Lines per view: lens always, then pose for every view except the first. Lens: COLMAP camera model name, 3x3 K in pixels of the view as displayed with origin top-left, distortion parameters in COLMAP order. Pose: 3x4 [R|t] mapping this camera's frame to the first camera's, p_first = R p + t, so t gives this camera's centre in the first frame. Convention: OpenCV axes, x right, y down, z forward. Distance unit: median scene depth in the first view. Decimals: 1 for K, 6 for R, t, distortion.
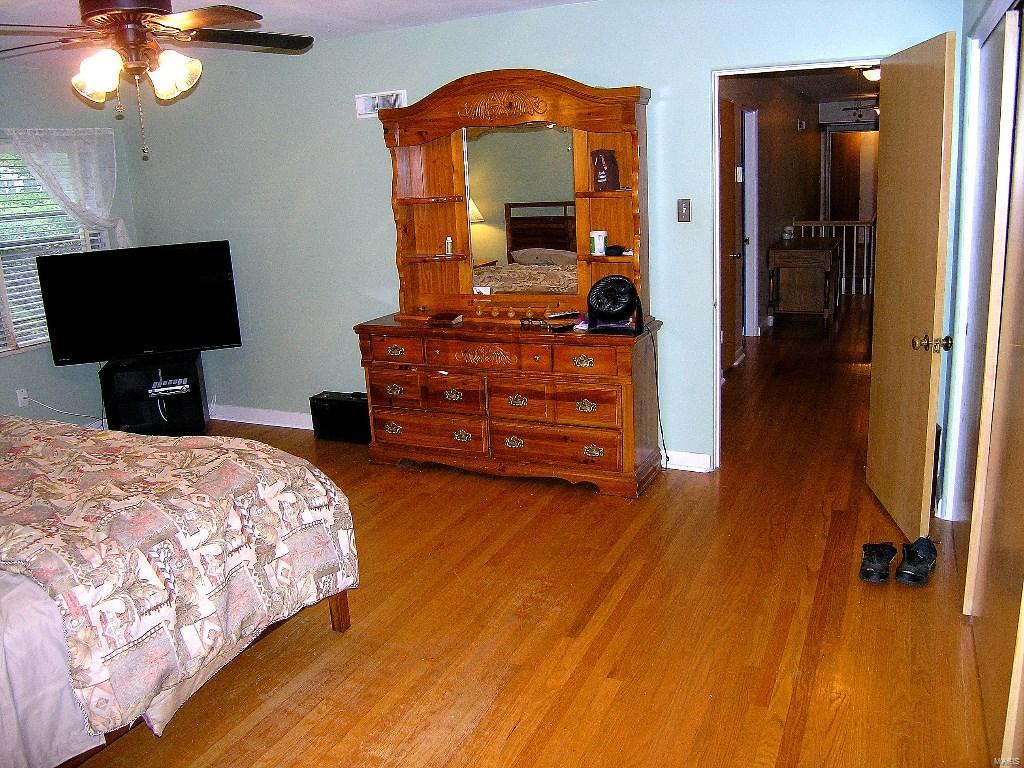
lens RADIAL K [[854.9, 0, 533.1], [0, 854.9, 358.8], [0, 0, 1]] dist [-0.042951, 0.000230]
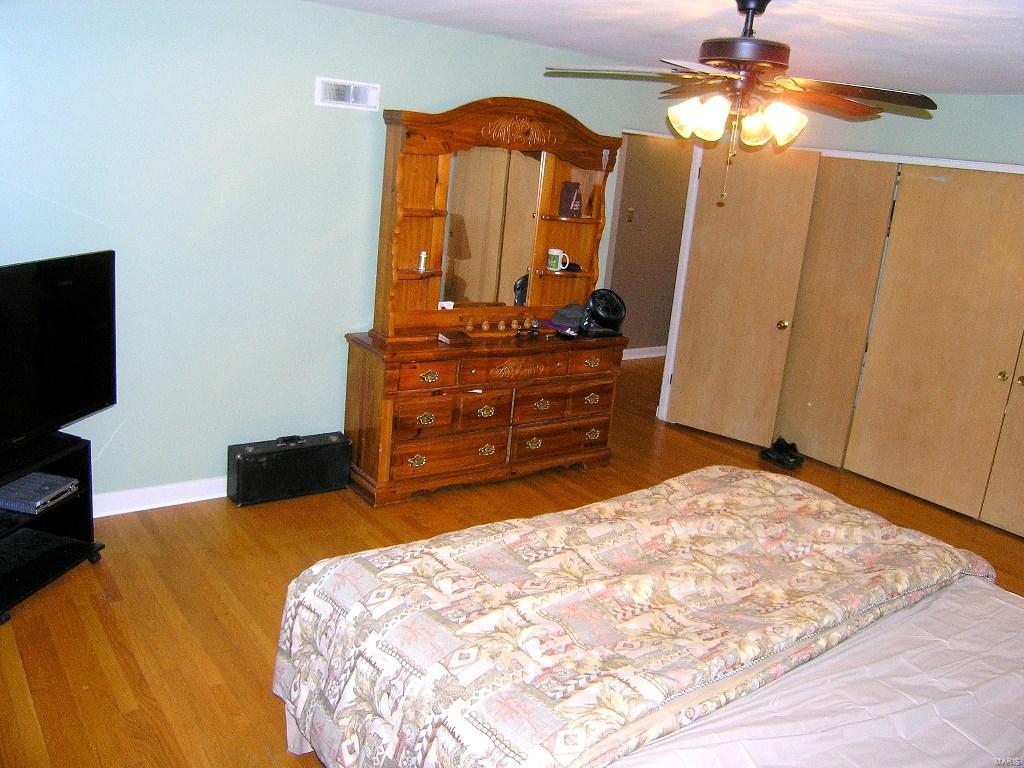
lens RADIAL K [[854.9, 0, 533.1], [0, 854.9, 358.8], [0, 0, 1]] dist [-0.042951, 0.000230]
pose [[0.486928, -0.114891, 0.865853, -0.899690], [0.078274, 0.993062, 0.087751, -0.099799], [-0.869928, 0.025045, 0.492542, 0.432386]]
